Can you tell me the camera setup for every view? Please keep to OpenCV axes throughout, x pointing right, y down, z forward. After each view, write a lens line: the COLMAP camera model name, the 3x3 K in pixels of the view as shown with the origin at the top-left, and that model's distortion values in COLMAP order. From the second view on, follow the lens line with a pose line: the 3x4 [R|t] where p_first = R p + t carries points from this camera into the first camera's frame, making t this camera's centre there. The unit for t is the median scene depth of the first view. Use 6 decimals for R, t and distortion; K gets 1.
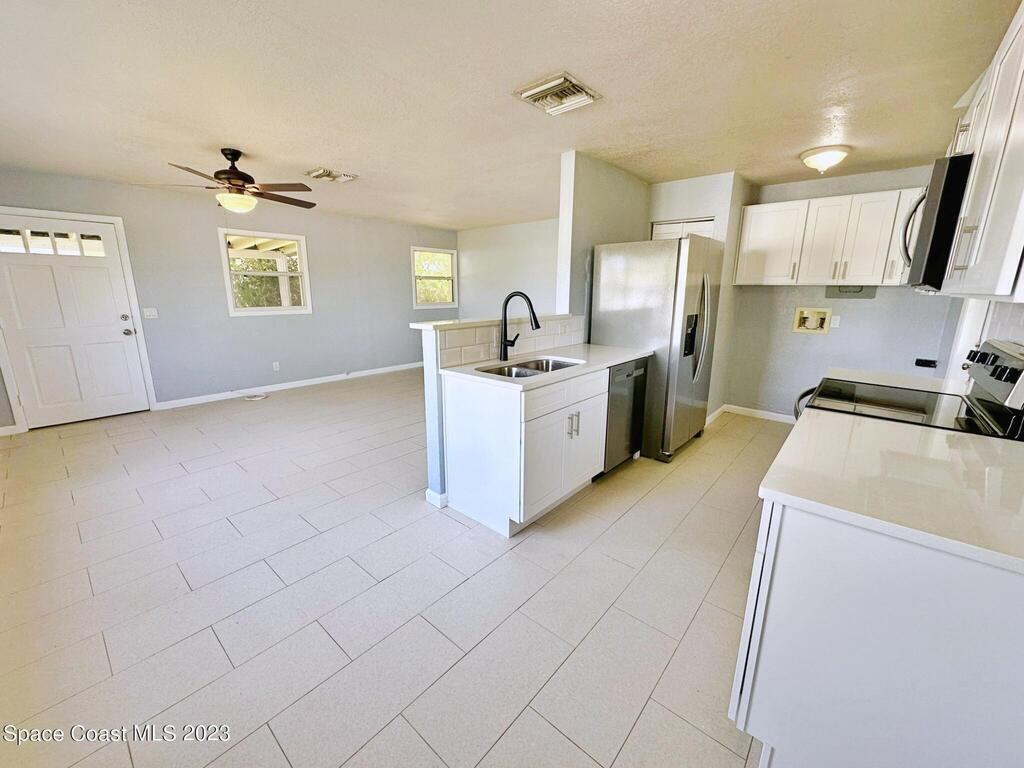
lens RADIAL K [[416.3, 0, 502.7], [0, 416.3, 383.3], [0, 0, 1]] dist [-0.003447, -0.000199]
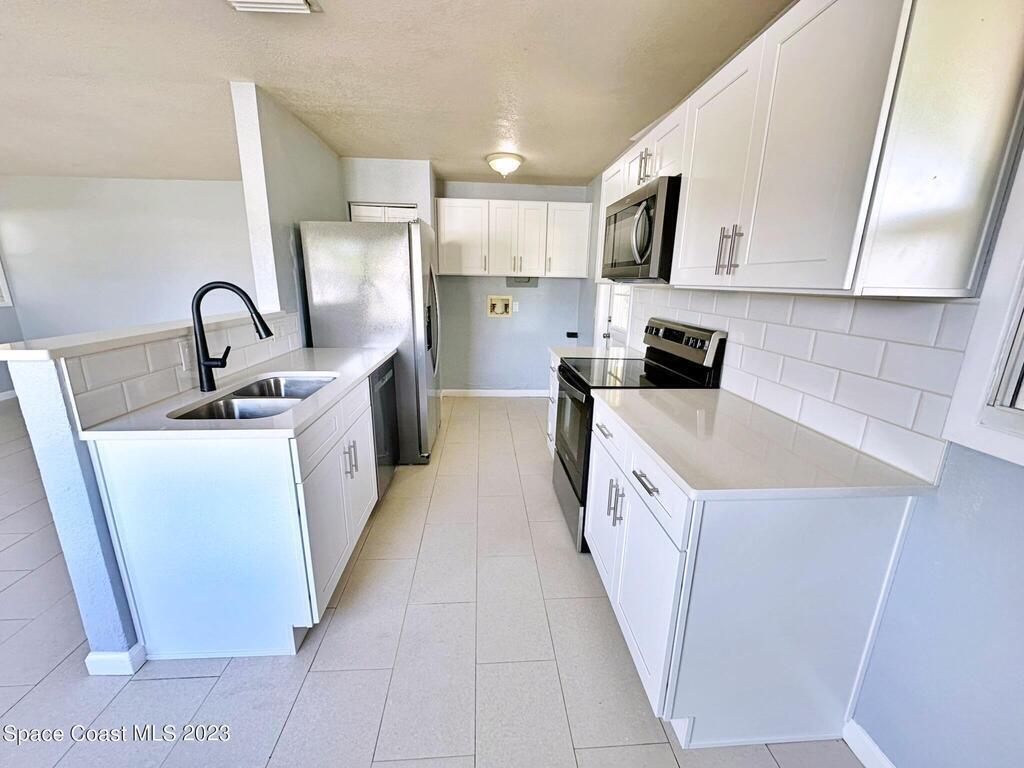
lens RADIAL K [[413.1, 0, 511.2], [0, 413.1, 383.5], [0, 0, 1]] dist [-0.001116, 0.000141]
pose [[0.698299, -0.168415, 0.695712, -0.090477], [0.148417, 0.984872, 0.089446, -0.043451], [-0.700251, 0.040795, 0.712730, 0.186393]]
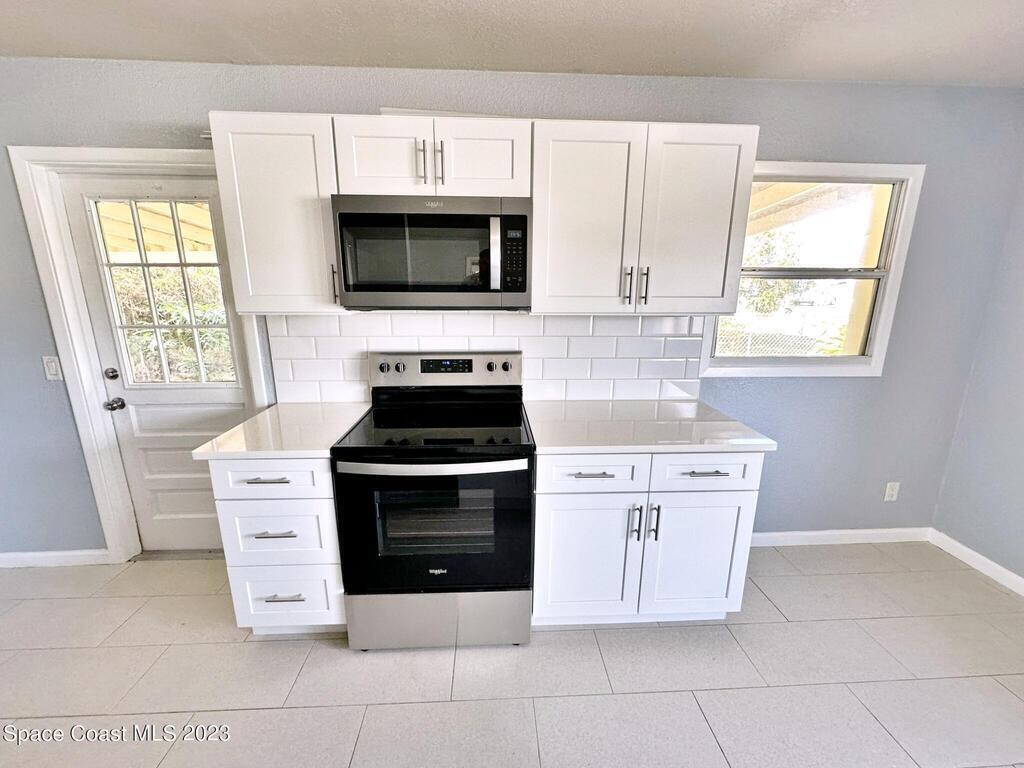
lens RADIAL K [[416.3, 0, 502.7], [0, 416.3, 383.3], [0, 0, 1]] dist [-0.003447, -0.000199]
pose [[-0.700789, -0.170468, 0.692701, 0.091876], [0.151817, 0.913146, 0.378307, -0.208423], [-0.697026, 0.370277, -0.614043, 0.782324]]
